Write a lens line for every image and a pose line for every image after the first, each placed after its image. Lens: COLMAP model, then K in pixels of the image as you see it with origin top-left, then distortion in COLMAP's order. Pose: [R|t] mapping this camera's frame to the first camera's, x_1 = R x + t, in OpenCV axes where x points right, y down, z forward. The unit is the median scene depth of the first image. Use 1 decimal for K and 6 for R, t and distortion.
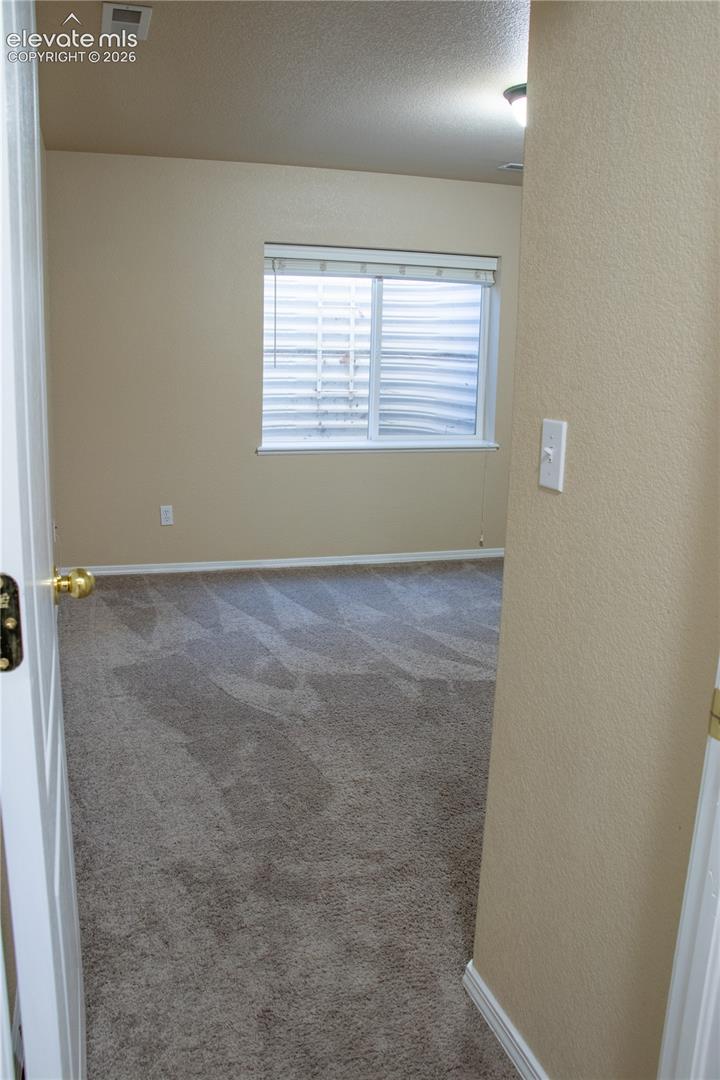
lens RADIAL K [[879.3, 0, 360.0], [0, 879.3, 540.0], [0, 0, 1]] dist [-0.196518, 0.134457]
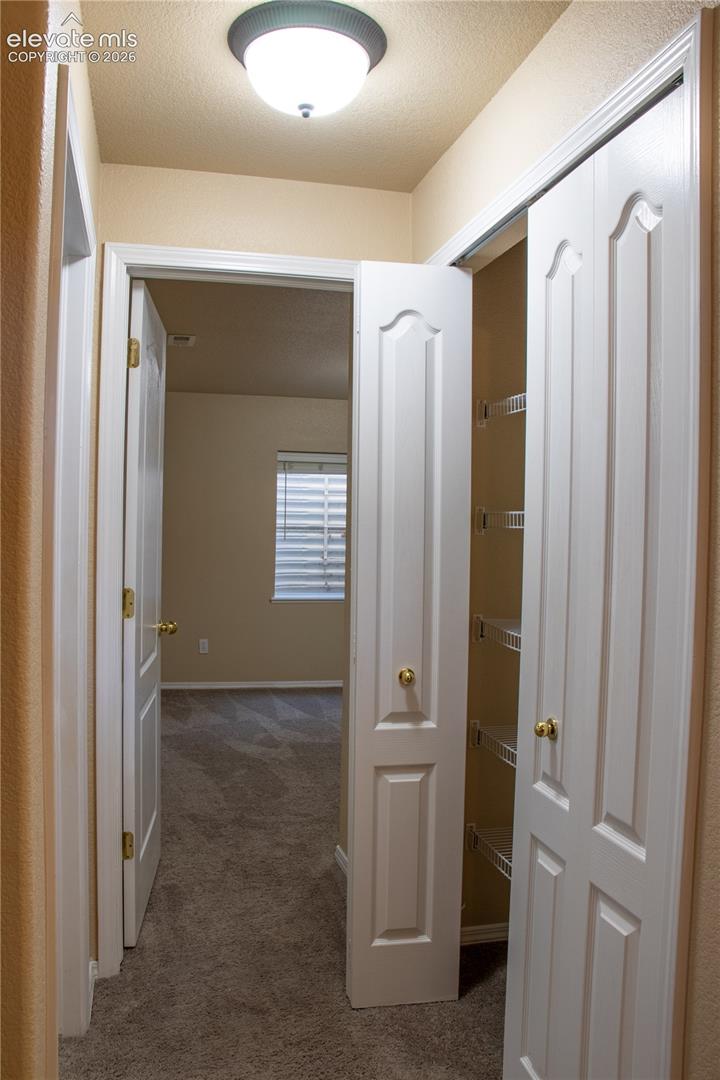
lens RADIAL K [[879.3, 0, 360.0], [0, 879.3, 540.0], [0, 0, 1]] dist [-0.196518, 0.134457]
pose [[0.998182, -0.003678, -0.060161, 0.123366], [-0.008331, 0.980138, -0.198141, 0.089999], [0.059695, 0.198282, 0.978325, -0.414618]]
